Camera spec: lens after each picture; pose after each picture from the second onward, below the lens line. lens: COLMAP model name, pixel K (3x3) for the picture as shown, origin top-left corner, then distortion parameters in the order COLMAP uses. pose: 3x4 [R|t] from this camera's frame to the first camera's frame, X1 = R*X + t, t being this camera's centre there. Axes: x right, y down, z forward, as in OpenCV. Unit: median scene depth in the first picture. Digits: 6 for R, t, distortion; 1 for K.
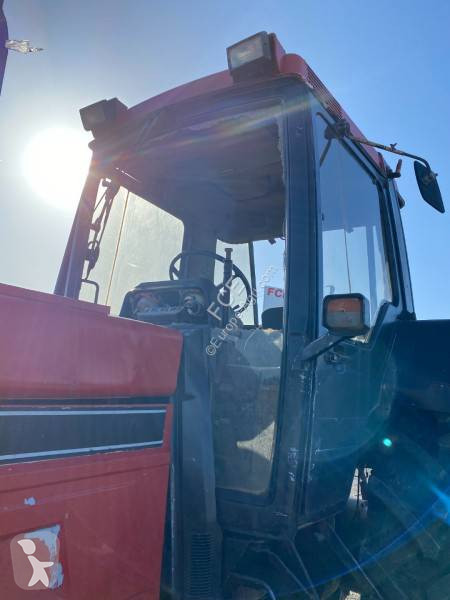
lens RADIAL K [[451.5, 0, 225.0], [0, 451.5, 300.0], [0, 0, 1]] dist [0.043750, -0.043515]
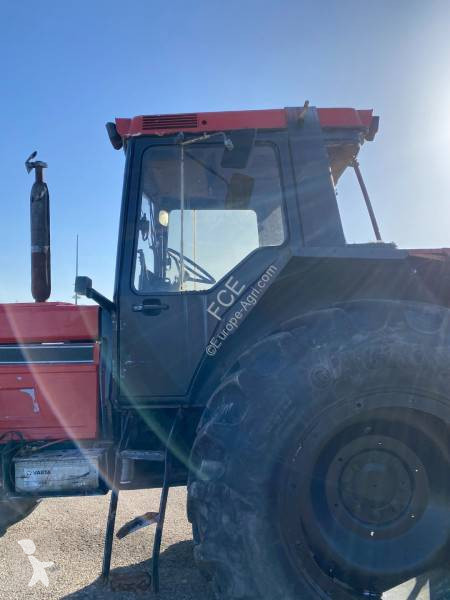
lens RADIAL K [[462.9, 0, 225.0], [0, 462.9, 300.0], [0, 0, 1]] dist [0.047016, -0.072688]
pose [[0.550318, -0.155718, -0.820306, 1.649454], [0.207264, 0.977182, -0.046451, 0.224184], [0.808821, -0.144457, 0.570035, 0.279530]]
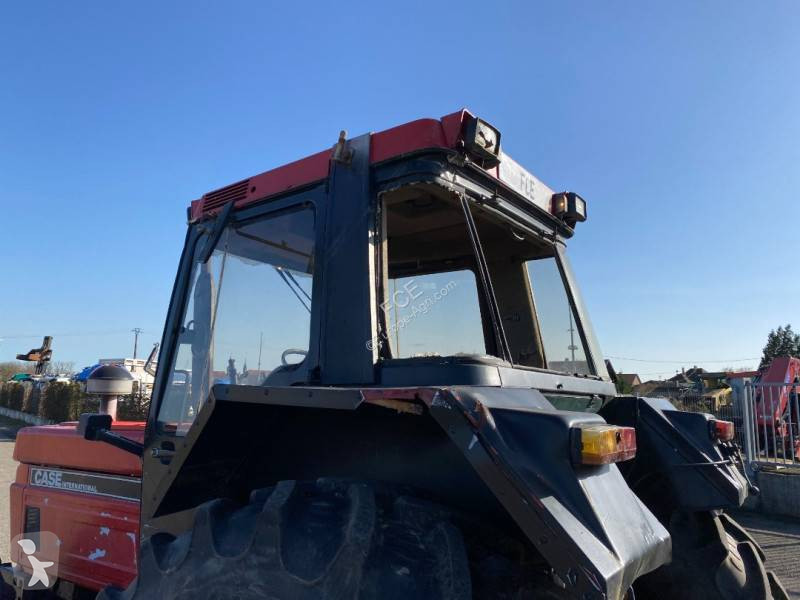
lens RADIAL K [[617.0, 0, 395.5], [0, 617.0, 285.5], [0, 0, 1]] dist [0.029408, -0.002631]
pose [[-0.053989, -0.258380, -0.964533, 1.803432], [0.166734, 0.950048, -0.263833, 0.231467], [0.984523, -0.175064, -0.008212, 1.606526]]
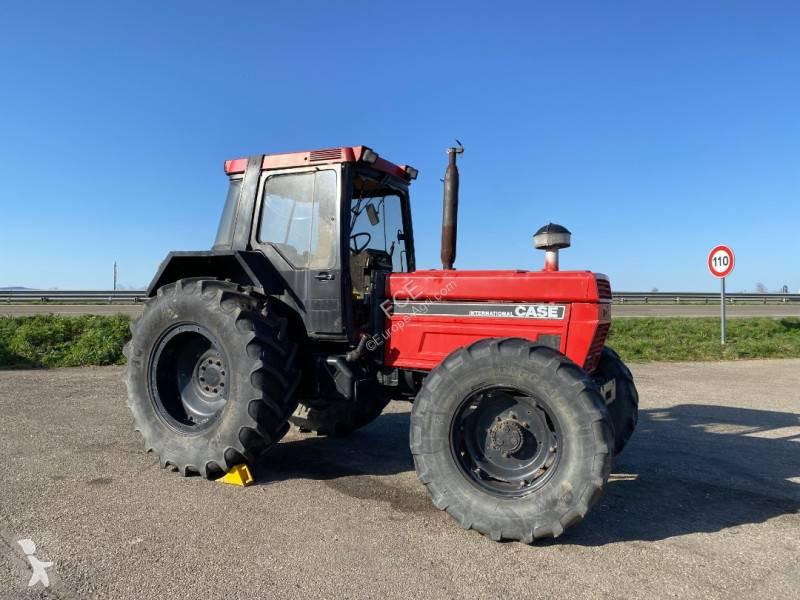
lens RADIAL K [[623.8, 0, 403.1], [0, 623.8, 297.5], [0, 0, 1]] dist [0.057417, -0.078882]
pose [[0.098927, -0.078993, -0.991954, 2.303246], [0.159134, 0.985271, -0.062590, 0.104418], [0.982288, -0.151662, 0.110040, -0.740131]]
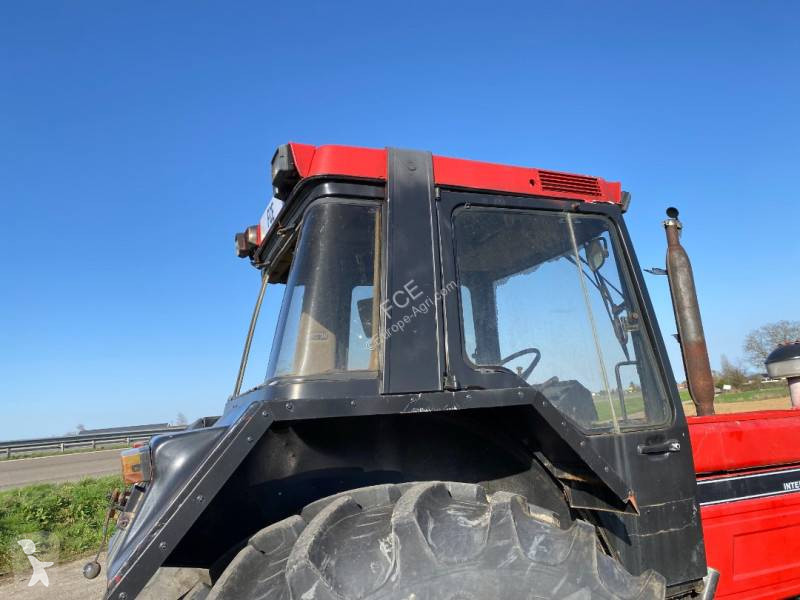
lens RADIAL K [[623.0, 0, 374.8], [0, 623.0, 302.7], [0, 0, 1]] dist [0.048678, -0.086475]
pose [[0.820634, -0.233369, -0.521630, -0.652763], [0.221424, 0.971358, -0.086224, -0.596487], [0.526812, -0.044743, 0.848803, -2.259176]]
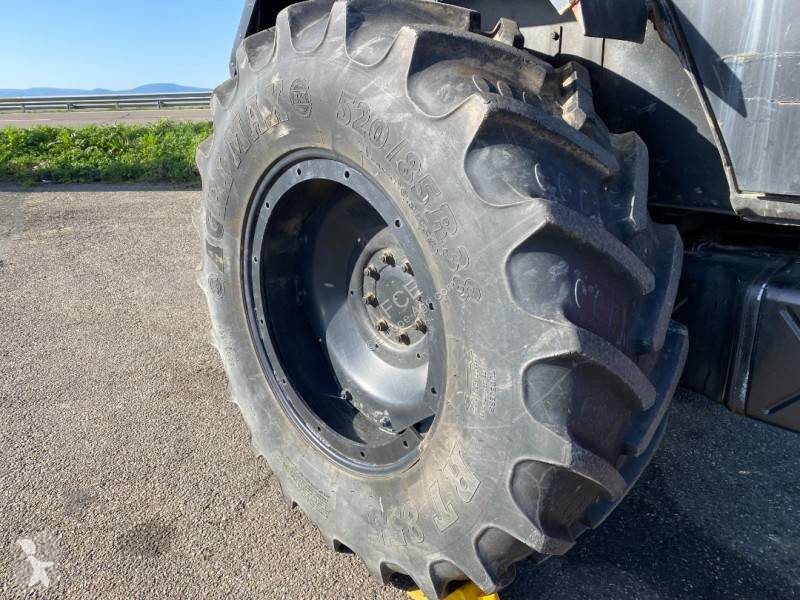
lens RADIAL K [[617.3, 0, 400.0], [0, 617.3, 300.0], [0, 0, 1]] dist [0.047016, -0.072688]
pose [[-0.222242, 0.230548, -0.947342, -0.098636], [0.154701, 0.967670, 0.199203, -0.098361], [0.962640, -0.102284, -0.250723, -1.140849]]
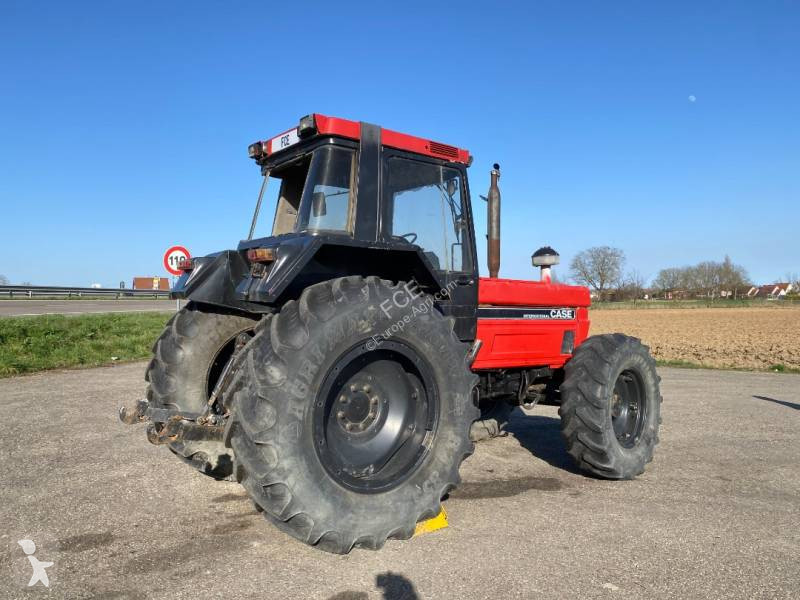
lens RADIAL K [[617.3, 0, 400.0], [0, 617.3, 300.0], [0, 0, 1]] dist [0.047016, -0.072688]
pose [[0.947714, -0.062247, -0.312990, -0.292398], [0.106642, 0.986182, 0.126776, -0.595367], [0.300774, -0.153525, 0.941257, -3.726311]]
